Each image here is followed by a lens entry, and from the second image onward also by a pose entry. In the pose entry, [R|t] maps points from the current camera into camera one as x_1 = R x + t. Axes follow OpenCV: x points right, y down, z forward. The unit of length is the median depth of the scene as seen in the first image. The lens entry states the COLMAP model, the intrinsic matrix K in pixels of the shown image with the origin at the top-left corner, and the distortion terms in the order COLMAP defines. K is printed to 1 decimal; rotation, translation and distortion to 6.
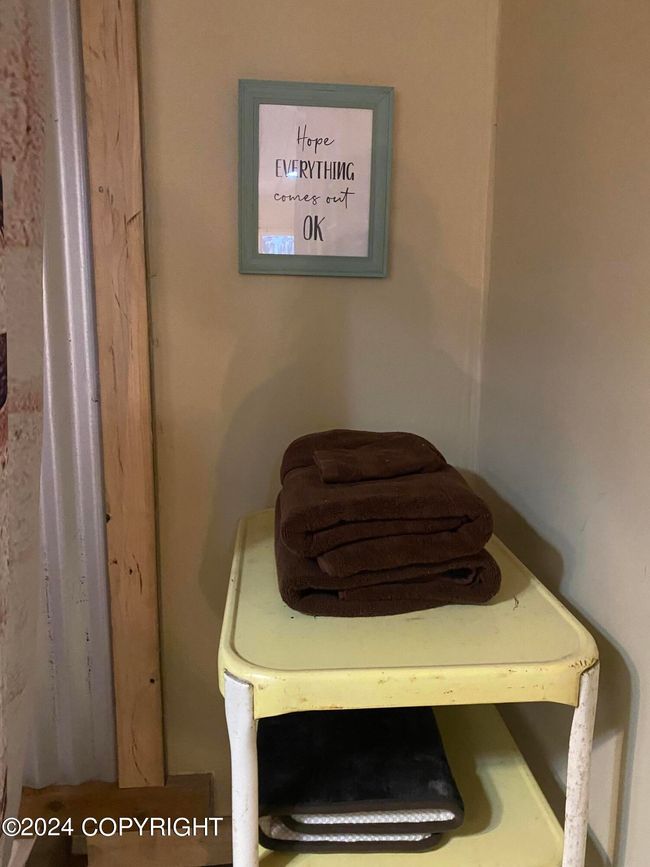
lens RADIAL K [[662.5, 0, 316.3], [0, 662.5, 431.5], [0, 0, 1]] dist [0.032879, -0.002932]
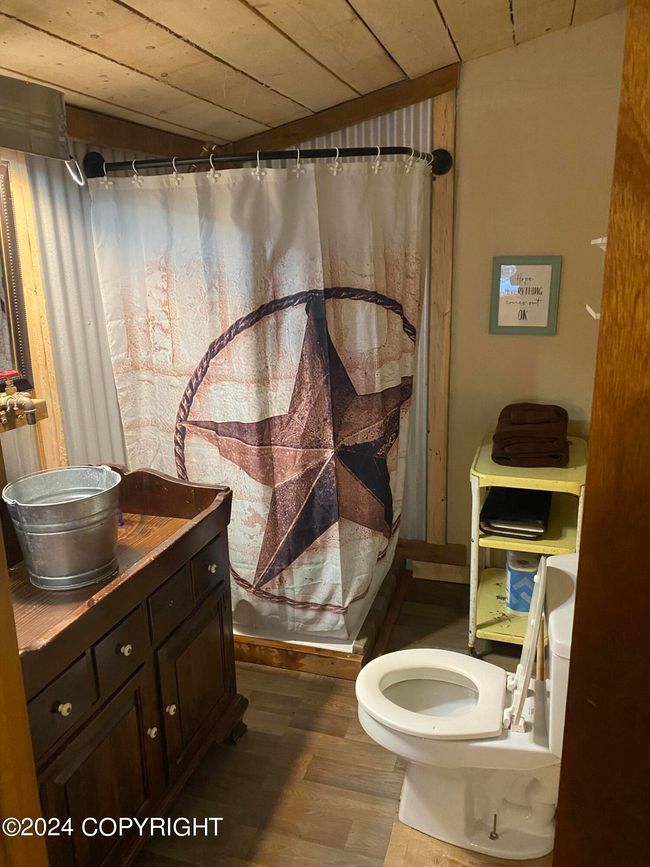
lens RADIAL K [[662.5, 0, 316.6], [0, 662.5, 432.7], [0, 0, 1]] dist [0.032879, -0.002932]
pose [[0.921620, 0.071378, -0.381473, 0.257938], [-0.030969, 0.993333, 0.111045, -0.136083], [0.386856, -0.090527, 0.917686, -1.513190]]
